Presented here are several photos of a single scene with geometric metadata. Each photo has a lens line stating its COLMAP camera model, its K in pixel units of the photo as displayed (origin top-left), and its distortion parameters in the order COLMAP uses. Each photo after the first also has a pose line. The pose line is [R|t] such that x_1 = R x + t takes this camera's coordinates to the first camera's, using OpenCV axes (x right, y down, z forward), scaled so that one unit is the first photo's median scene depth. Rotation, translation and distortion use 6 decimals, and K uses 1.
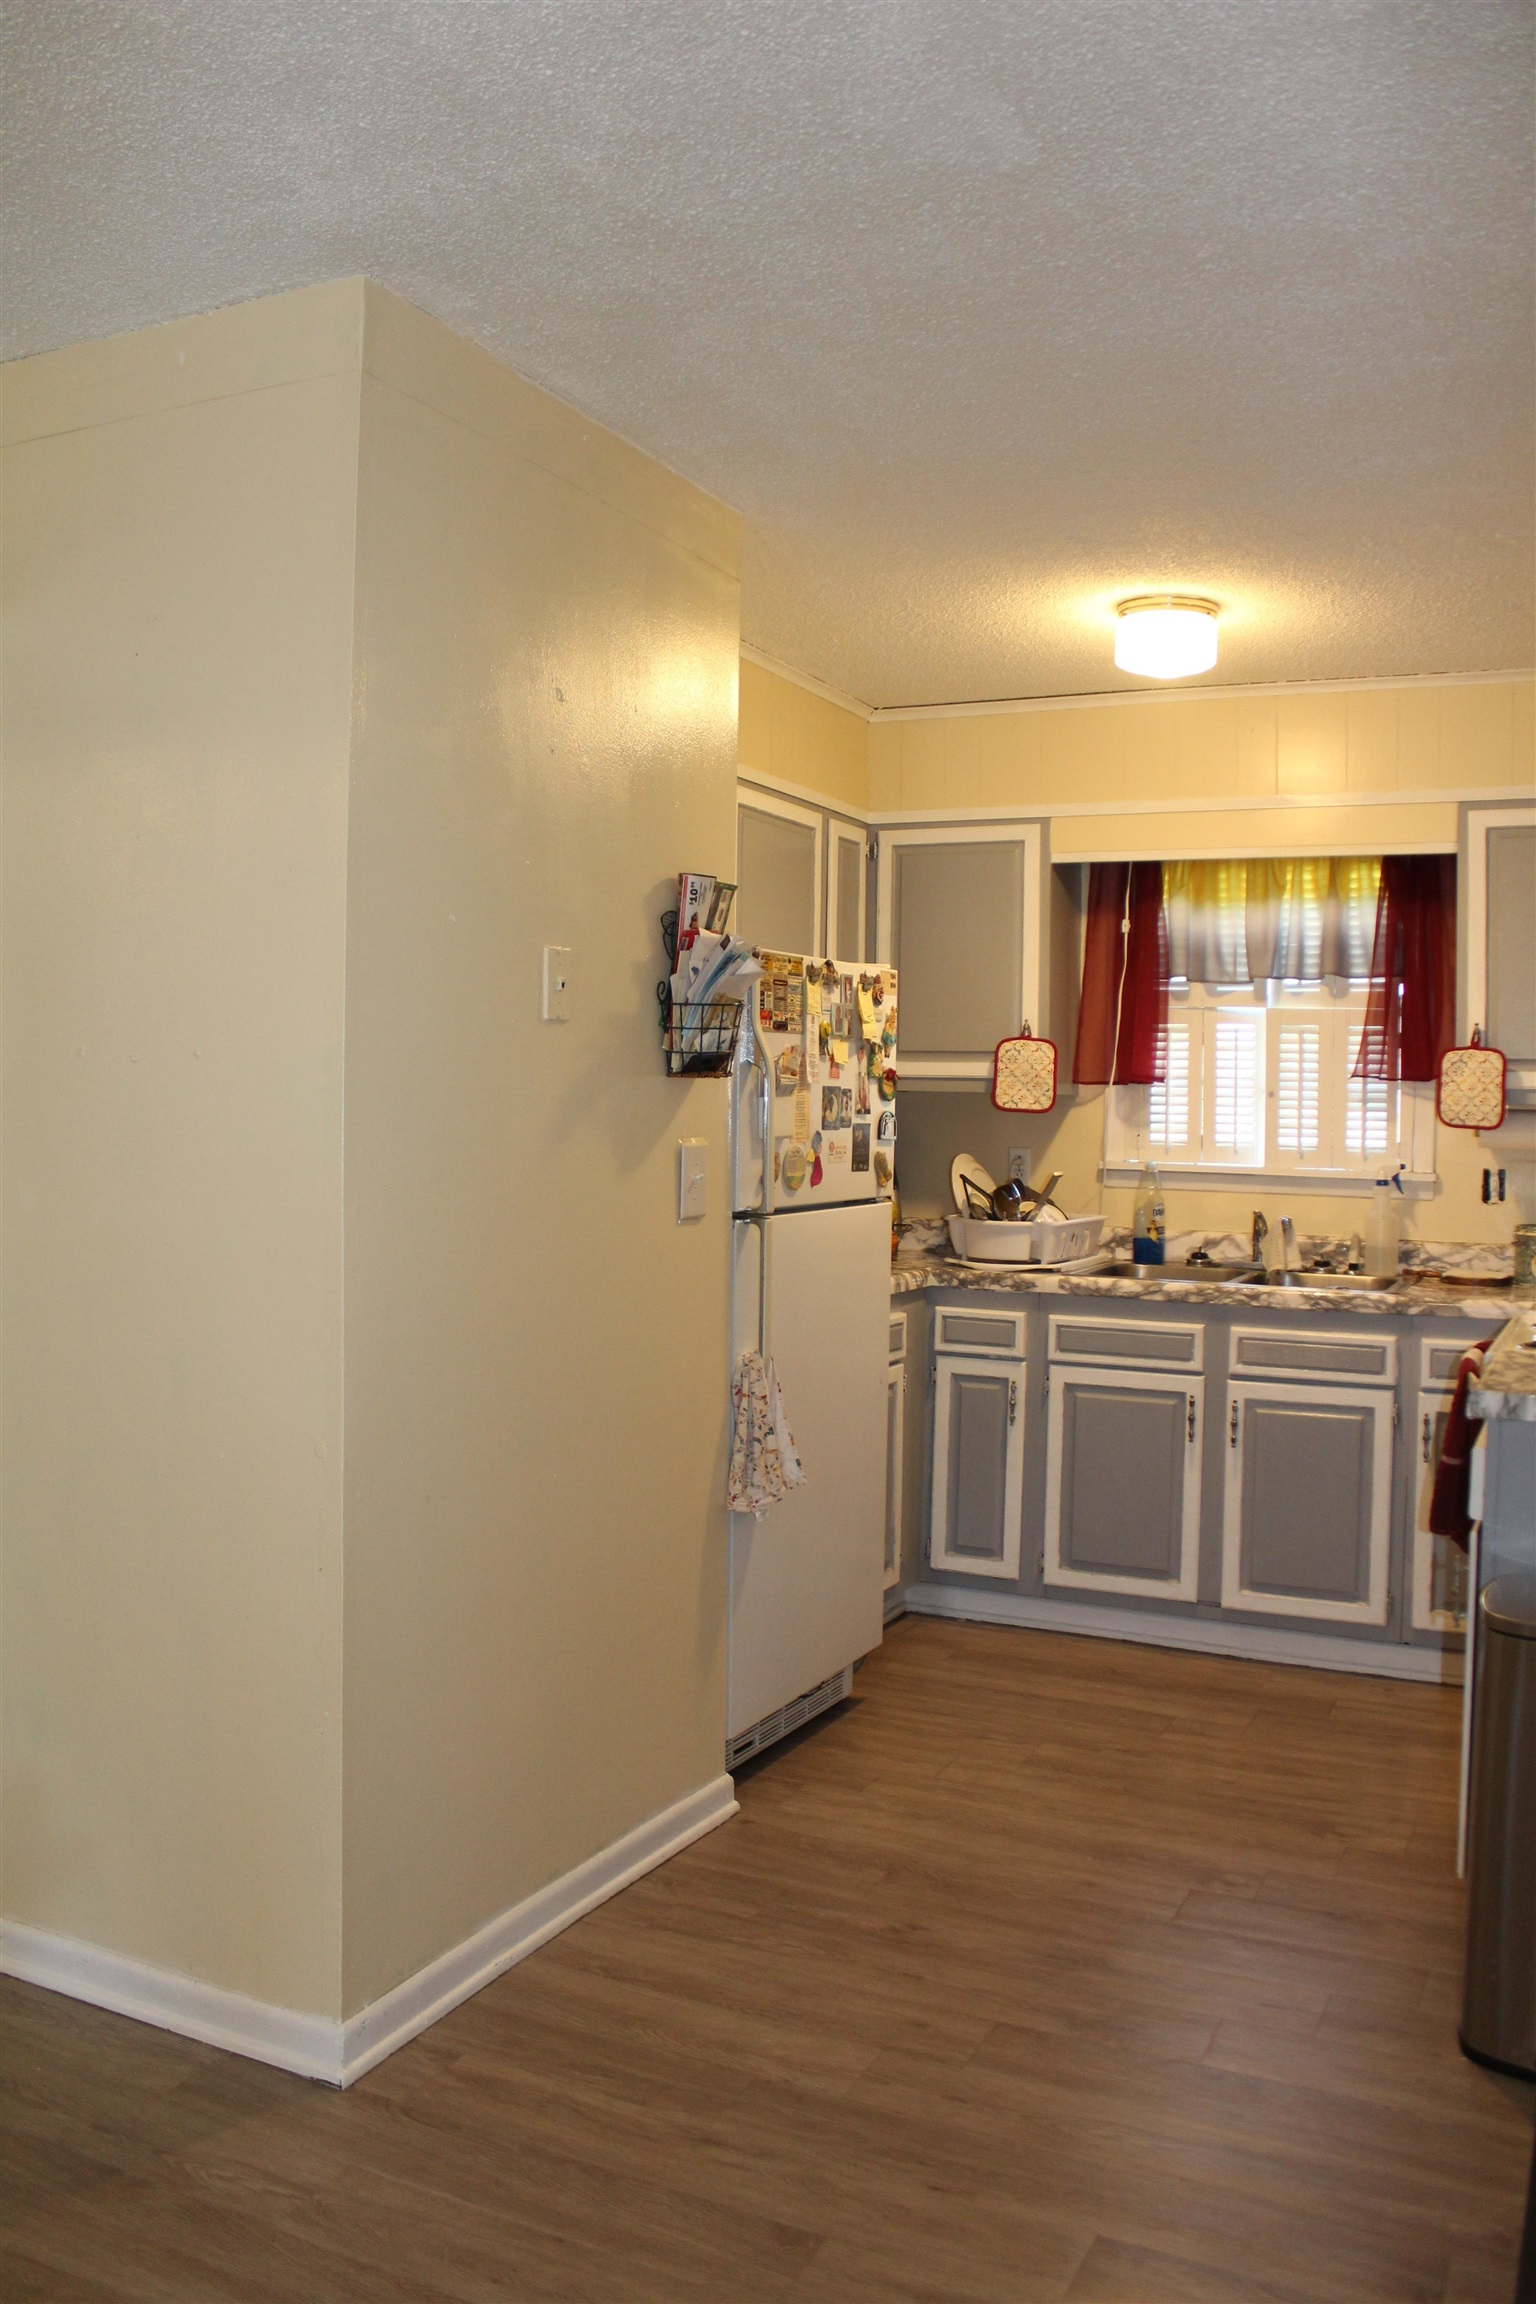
lens RADIAL K [[1955.1, 0, 734.2], [0, 1955.1, 1111.5], [0, 0, 1]] dist [-0.132418, 0.110441]
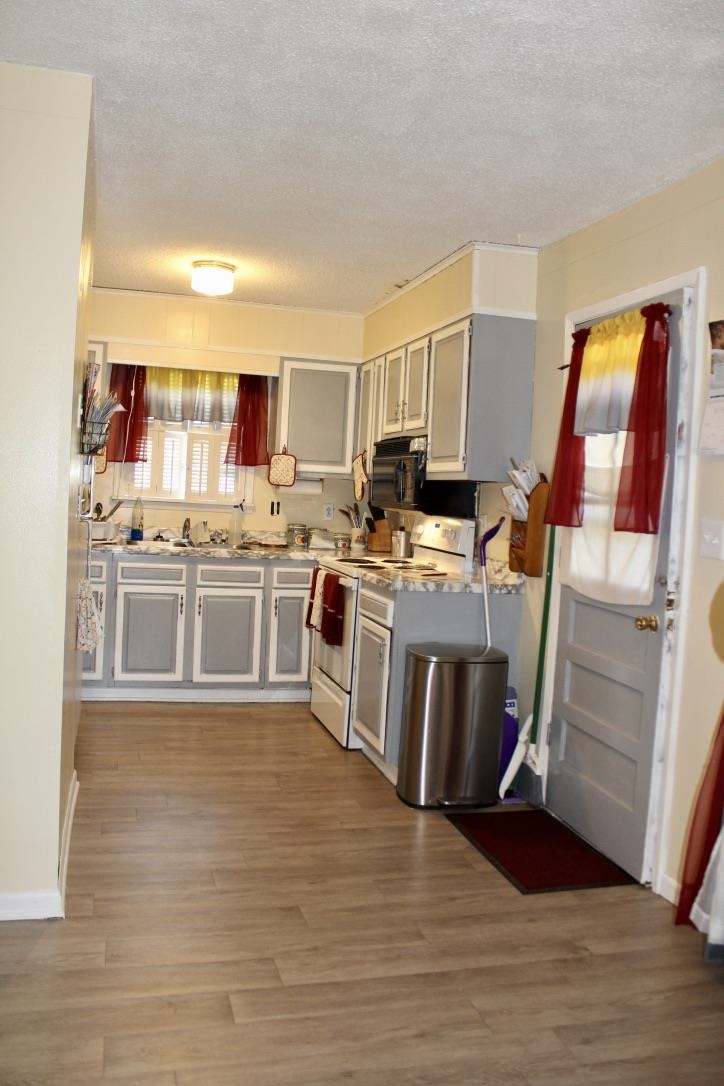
lens RADIAL K [[921.6, 0, 359.8], [0, 921.6, 516.5], [0, 0, 1]] dist [-0.132418, 0.110441]
pose [[0.750603, 0.002868, 0.660747, -0.345191], [-0.034151, 0.998822, 0.034461, 0.003969], [-0.659870, -0.048432, 0.749817, 0.013782]]
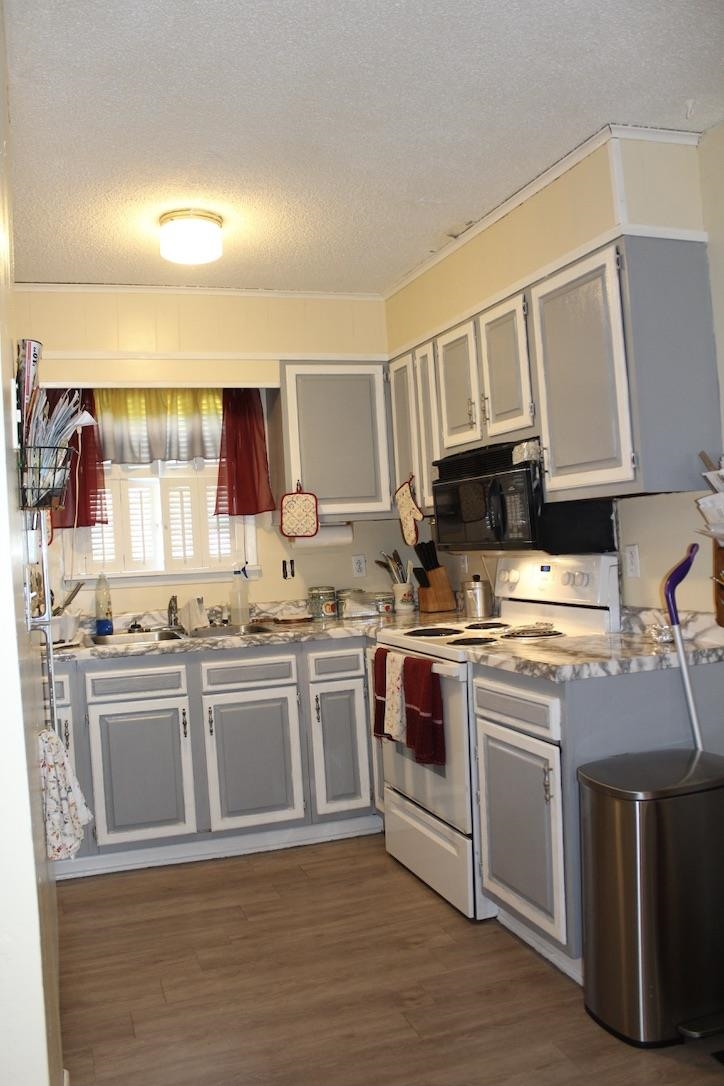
lens RADIAL K [[921.6, 0, 360.7], [0, 921.6, 528.9], [0, 0, 1]] dist [-0.132418, 0.110441]
pose [[0.697611, -0.049810, 0.714744, -0.204621], [0.071995, 0.997405, -0.000761, 0.005882], [-0.712851, 0.051989, 0.699386, 0.343052]]
